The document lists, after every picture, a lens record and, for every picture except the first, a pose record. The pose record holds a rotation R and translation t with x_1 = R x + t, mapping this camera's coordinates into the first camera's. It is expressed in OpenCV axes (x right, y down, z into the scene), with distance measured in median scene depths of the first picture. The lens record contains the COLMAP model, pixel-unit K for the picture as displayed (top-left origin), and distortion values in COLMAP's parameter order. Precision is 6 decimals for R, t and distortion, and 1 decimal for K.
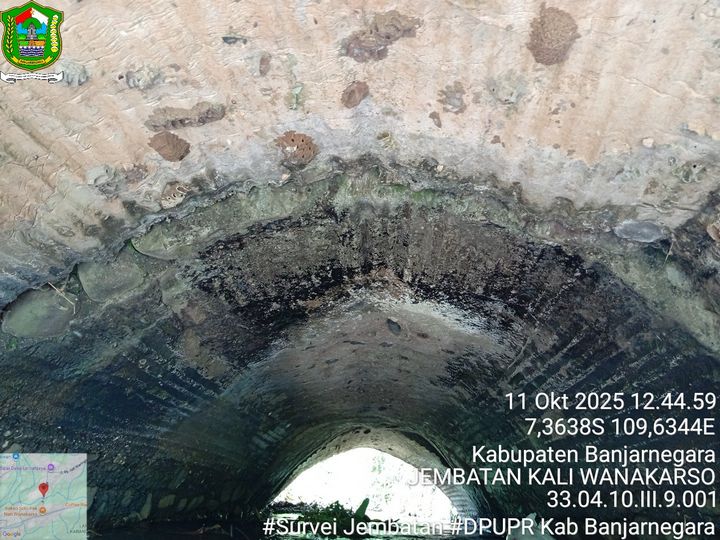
lens RADIAL K [[560.6, 0, 361.8], [0, 560.6, 271.1], [0, 0, 1]] dist [0.162966, -0.390906]
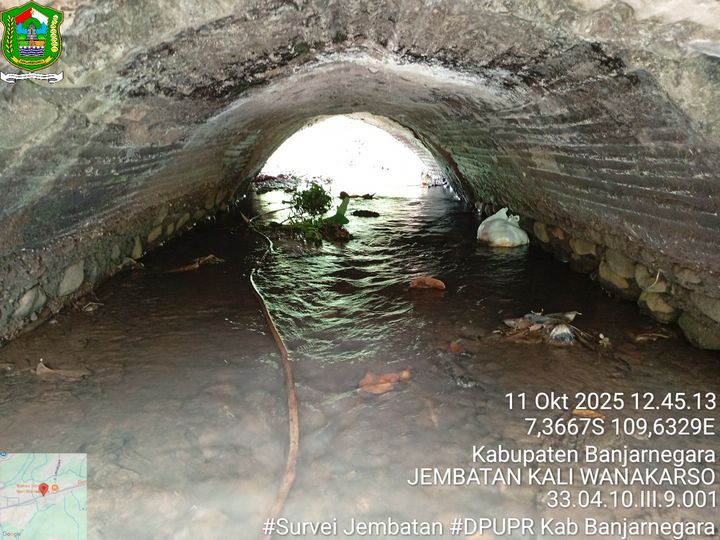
lens RADIAL K [[559.4, 0, 360.5], [0, 559.4, 272.9], [0, 0, 1]] dist [0.076912, -0.129625]
pose [[0.995966, -0.085607, 0.026896, -0.011078], [0.051469, 0.790532, 0.610254, -0.225998], [-0.073504, -0.606408, 0.791749, 0.199055]]
